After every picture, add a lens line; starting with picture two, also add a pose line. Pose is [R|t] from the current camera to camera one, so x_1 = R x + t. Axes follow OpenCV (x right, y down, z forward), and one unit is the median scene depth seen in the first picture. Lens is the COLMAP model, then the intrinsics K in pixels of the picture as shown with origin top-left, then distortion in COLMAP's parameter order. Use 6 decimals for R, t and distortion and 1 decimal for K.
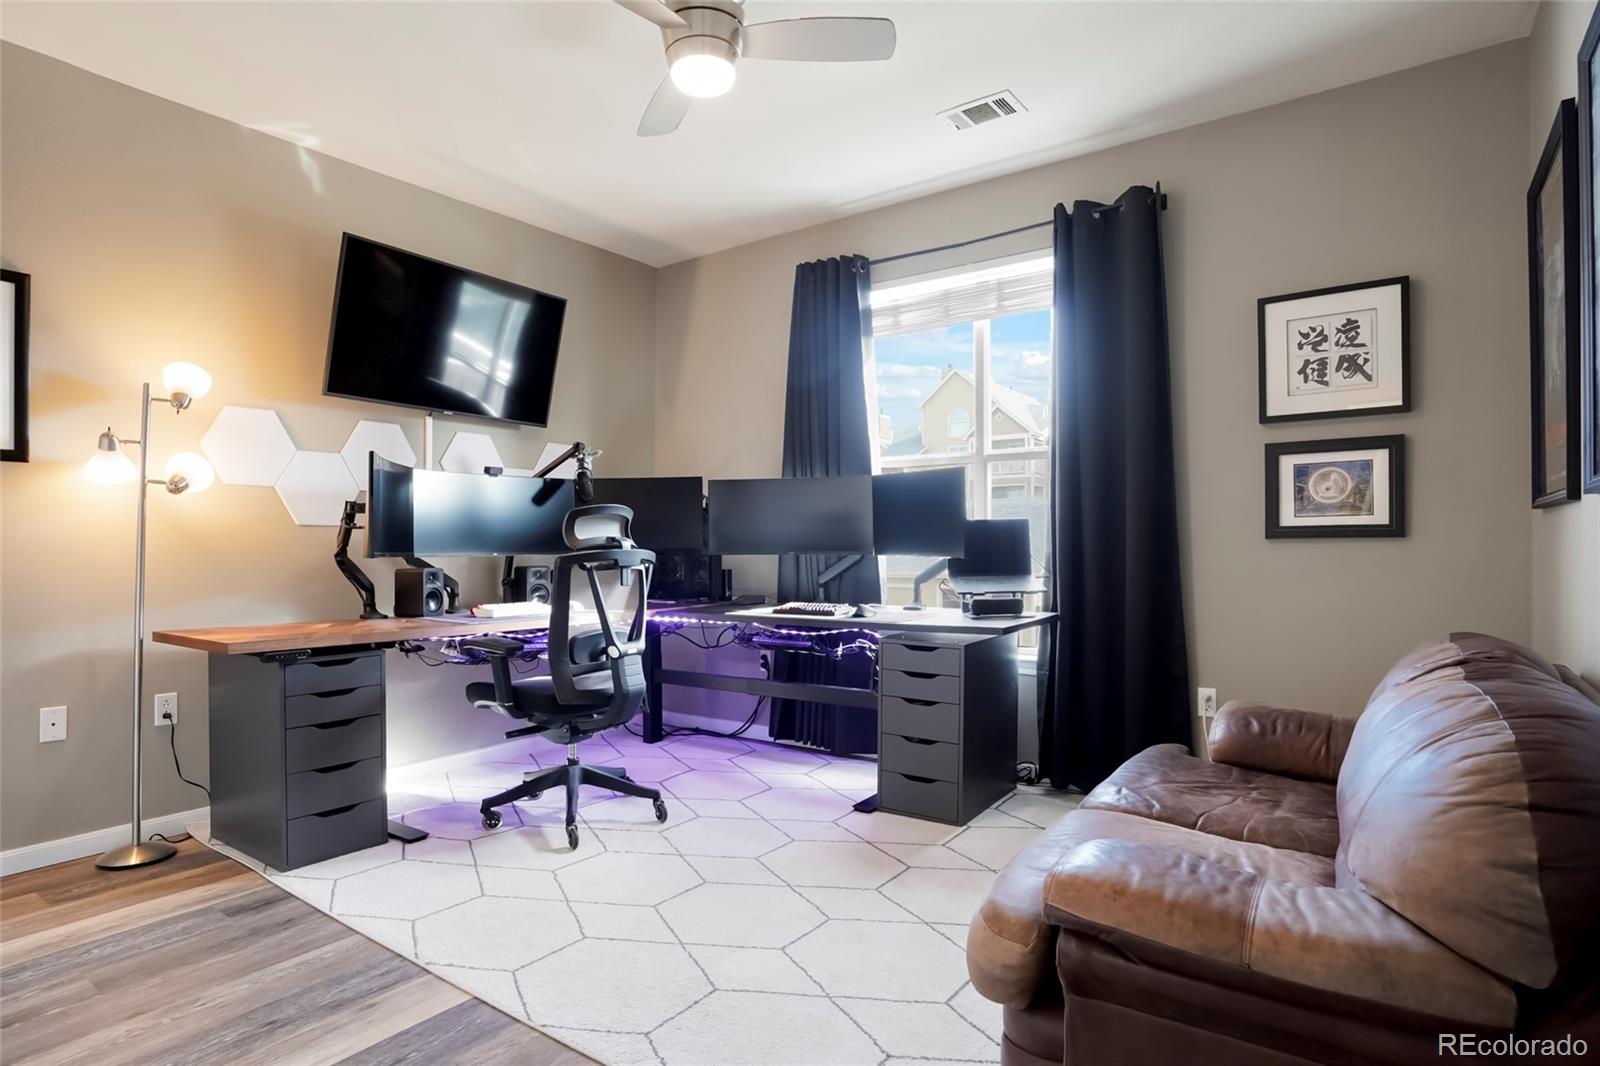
lens RADIAL K [[834.6, 0, 807.0], [0, 834.6, 550.7], [0, 0, 1]] dist [-0.052165, 0.000350]
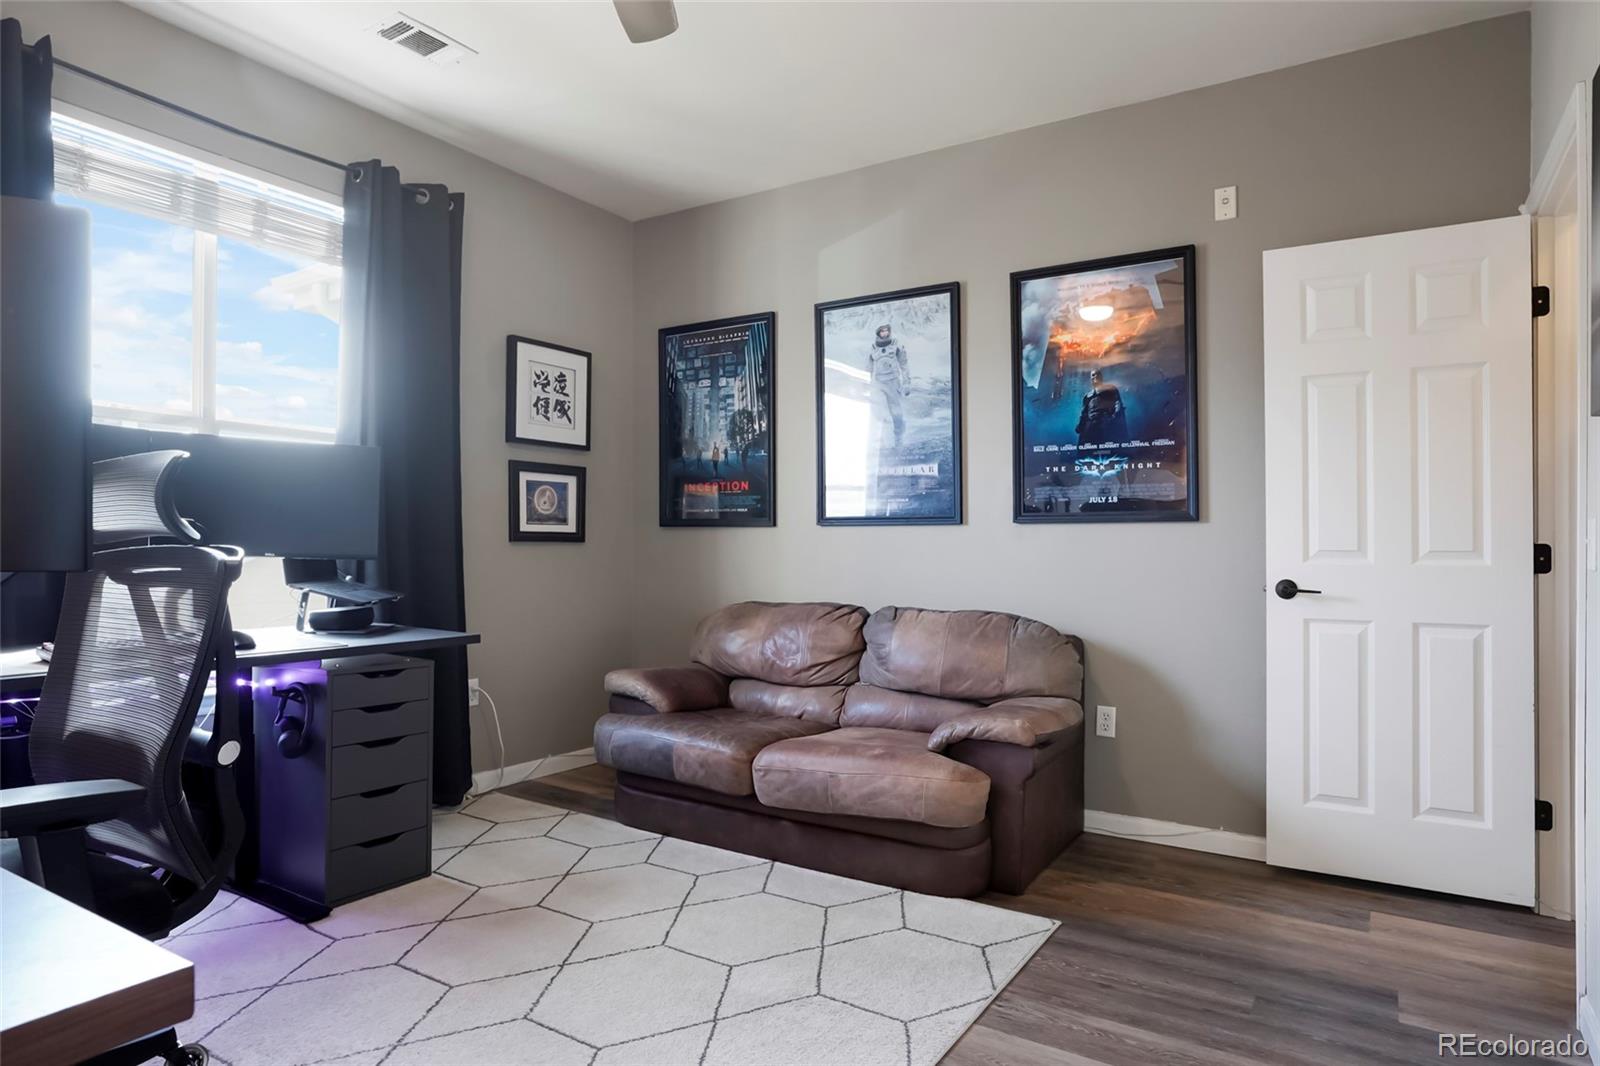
lens RADIAL K [[919.9, 0, 800.5], [0, 919.9, 536.3], [0, 0, 1]] dist [-0.042410, 0.042598]
pose [[-0.048985, 0.020838, 0.998582, -0.785450], [-0.001225, 0.999780, -0.020923, 0.004902], [-0.998799, -0.002249, -0.048948, 0.676868]]
